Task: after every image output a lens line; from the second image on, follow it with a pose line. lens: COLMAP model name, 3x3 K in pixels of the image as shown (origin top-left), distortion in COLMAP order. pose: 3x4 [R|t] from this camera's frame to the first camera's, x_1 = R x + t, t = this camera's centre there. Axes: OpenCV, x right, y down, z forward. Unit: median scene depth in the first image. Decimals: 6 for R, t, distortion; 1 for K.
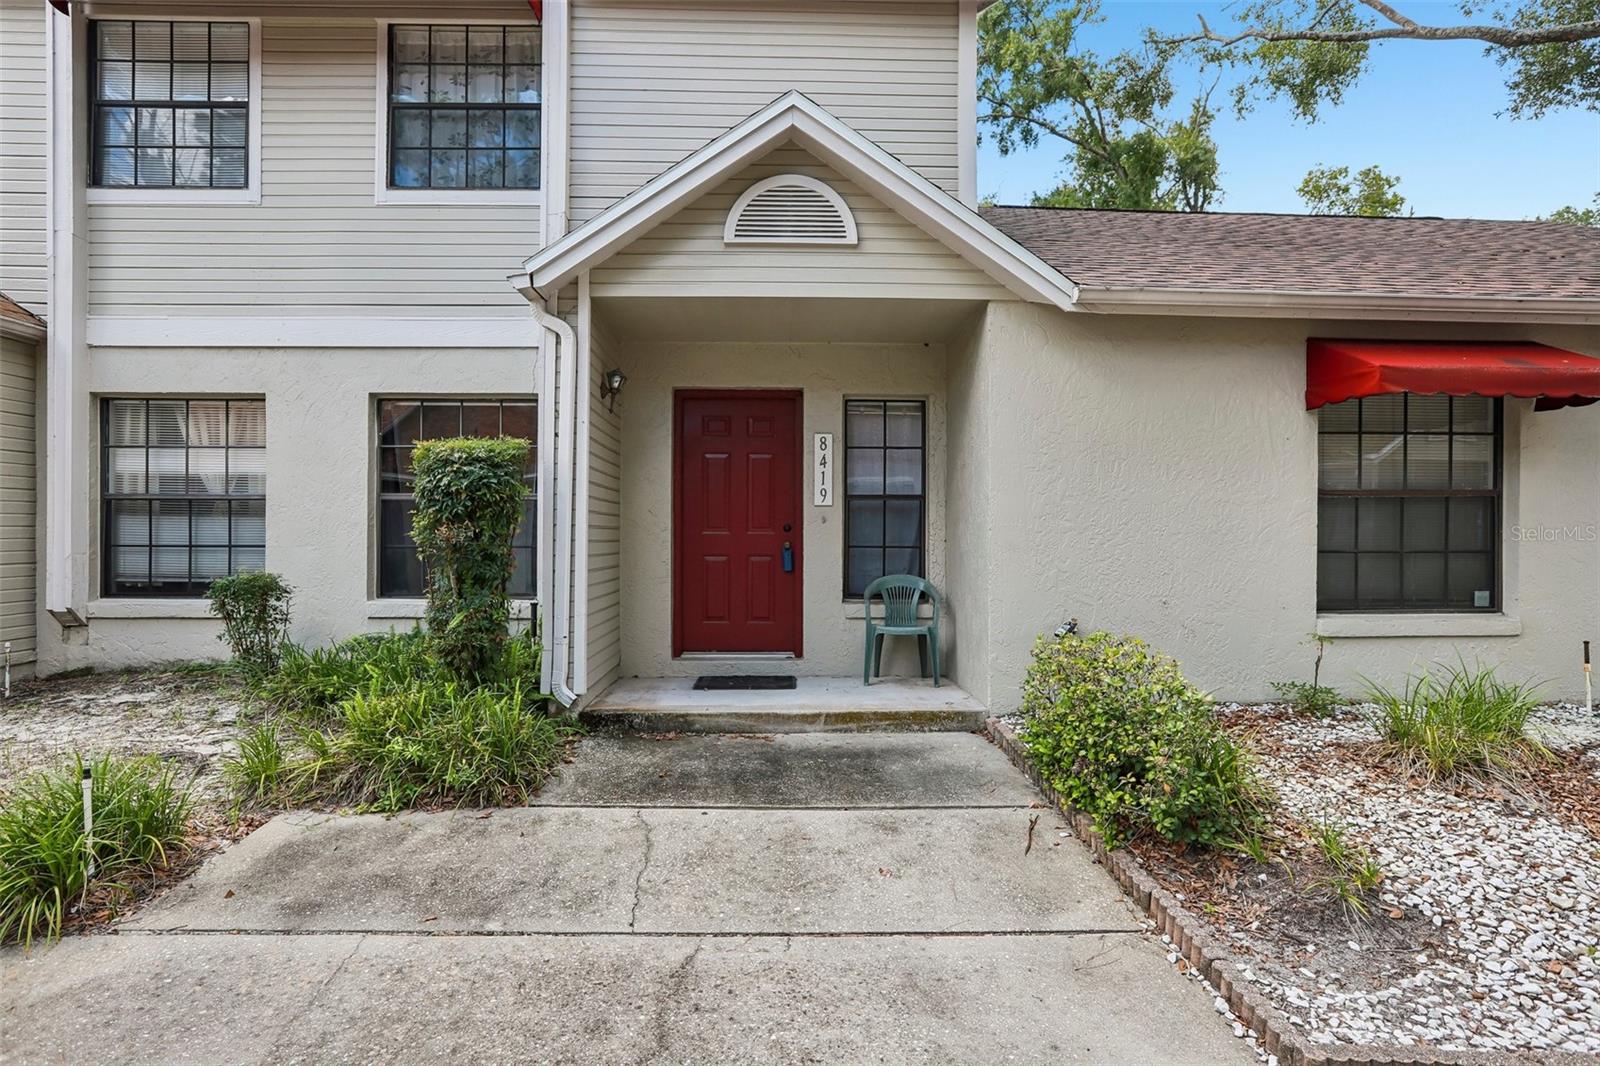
lens RADIAL K [[861.1, 0, 798.2], [0, 861.1, 529.4], [0, 0, 1]] dist [-0.054523, 0.034672]
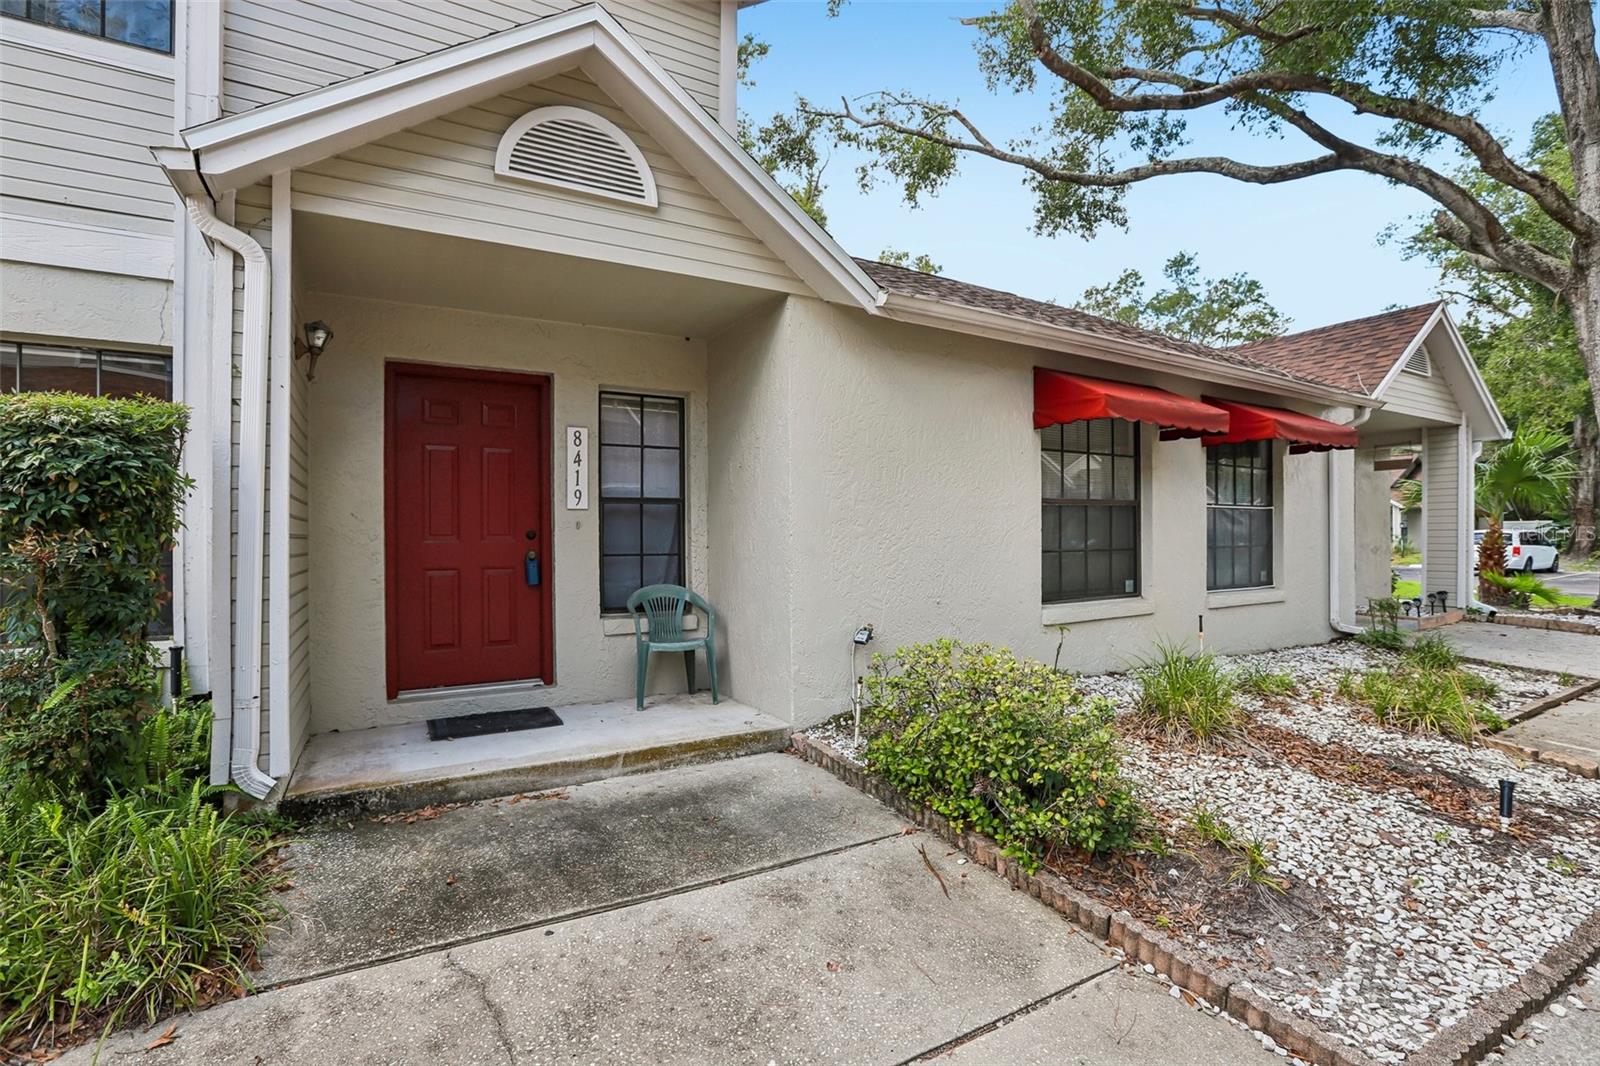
lens RADIAL K [[748.1, 0, 800.0], [0, 748.1, 533.0], [0, 0, 1]] dist [-0.051641, 0.019967]
pose [[0.874678, -0.007204, 0.484651, -0.170744], [0.007457, 0.999971, 0.001406, -0.003299], [-0.484647, 0.002384, 0.874707, 0.274300]]
